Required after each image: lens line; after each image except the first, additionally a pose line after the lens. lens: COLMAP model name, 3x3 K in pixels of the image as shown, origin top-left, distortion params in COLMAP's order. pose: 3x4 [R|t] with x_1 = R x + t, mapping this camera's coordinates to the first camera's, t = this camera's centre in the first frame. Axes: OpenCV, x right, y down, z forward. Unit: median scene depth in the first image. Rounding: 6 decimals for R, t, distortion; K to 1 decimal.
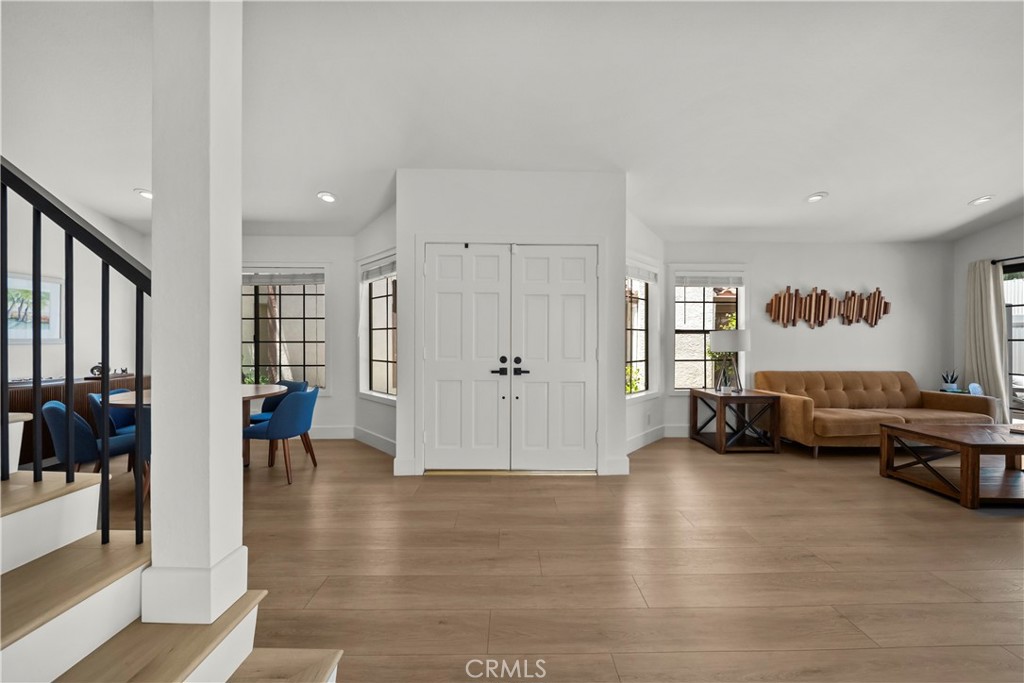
lens RADIAL K [[360.9, 0, 511.6], [0, 360.9, 342.9], [0, 0, 1]] dist [-0.000045, -0.000093]
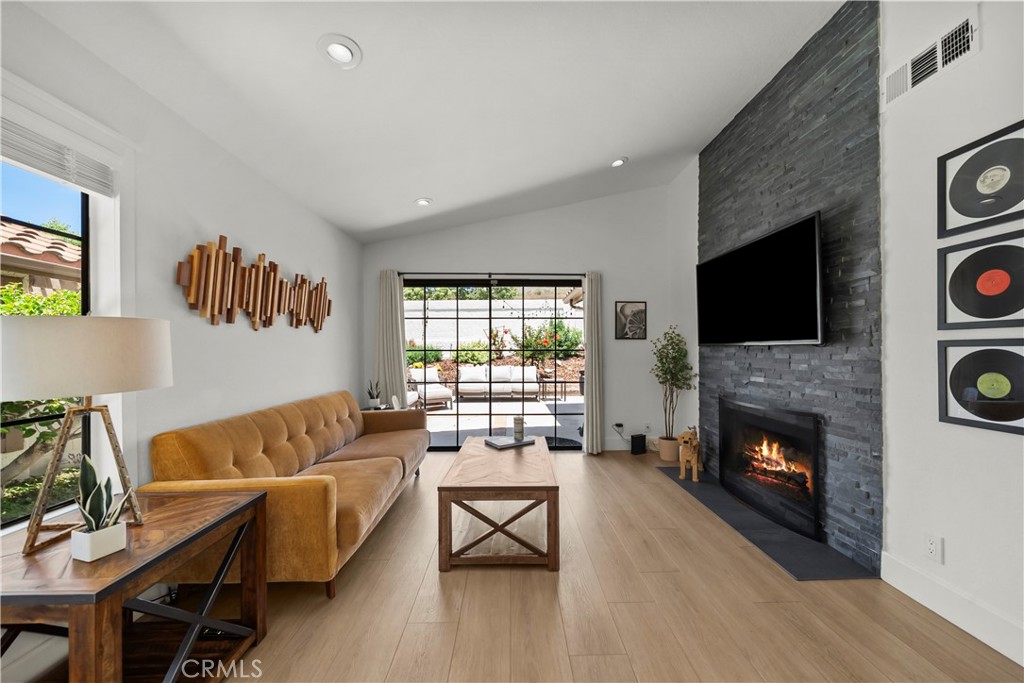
lens RADIAL K [[360.9, 0, 507.0], [0, 360.9, 350.3], [0, 0, 1]] dist [-0.000045, -0.000093]
pose [[-0.023409, 0.001065, 0.999725, 0.291975], [0.006900, 0.999976, -0.000904, -0.006716], [-0.999702, 0.006877, -0.023416, 0.645119]]
